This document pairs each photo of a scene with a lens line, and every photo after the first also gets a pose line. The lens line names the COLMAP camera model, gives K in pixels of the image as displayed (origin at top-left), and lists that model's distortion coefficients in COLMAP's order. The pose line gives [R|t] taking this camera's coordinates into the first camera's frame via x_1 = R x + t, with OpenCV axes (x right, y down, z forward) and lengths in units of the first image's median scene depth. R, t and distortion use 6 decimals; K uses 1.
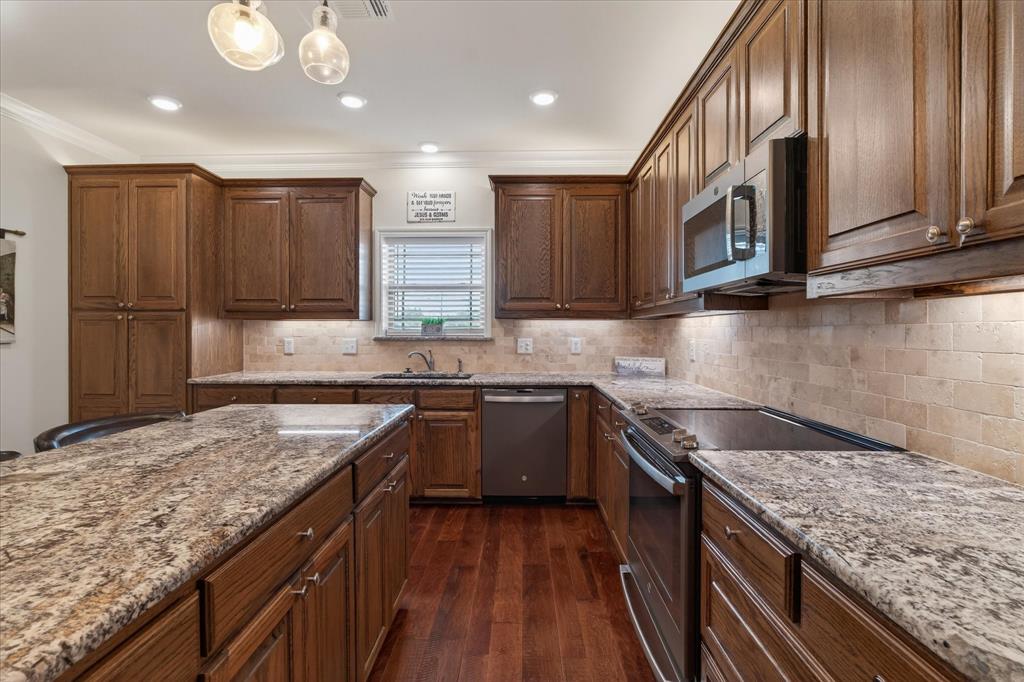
lens RADIAL K [[461.4, 0, 511.2], [0, 461.4, 333.7], [0, 0, 1]] dist [-0.002782, 0.002003]
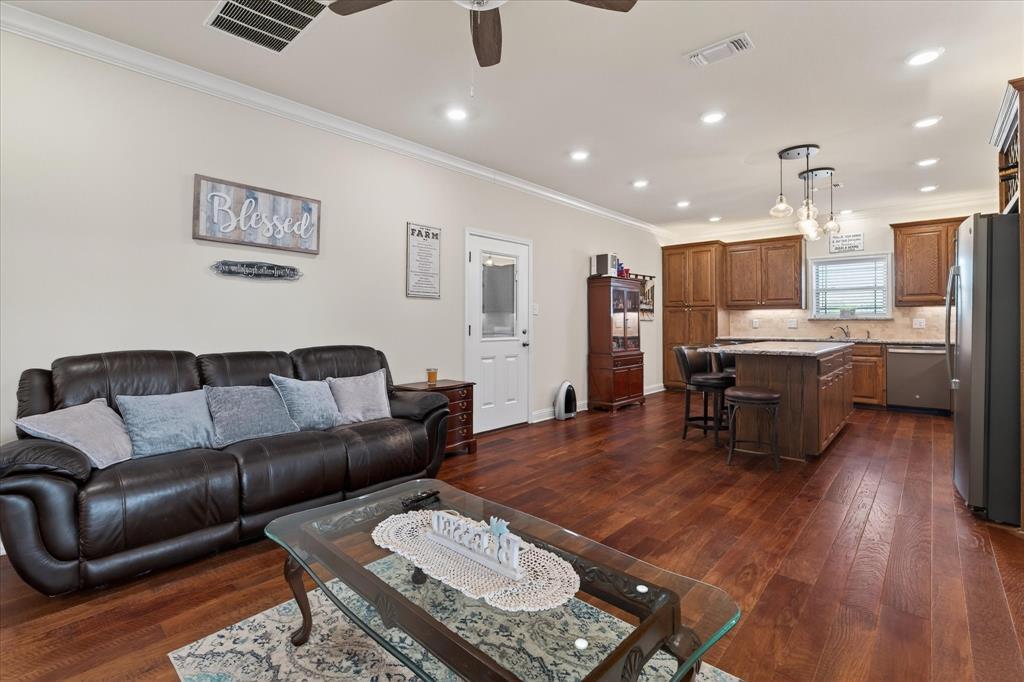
lens RADIAL K [[461.4, 0, 516.6], [0, 461.4, 318.0], [0, 0, 1]] dist [-0.002782, 0.002003]
pose [[0.754599, -0.006919, -0.656149, 0.027143], [-0.003046, 0.999897, -0.014047, 0.036117], [0.656179, 0.012598, 0.754500, -1.177015]]
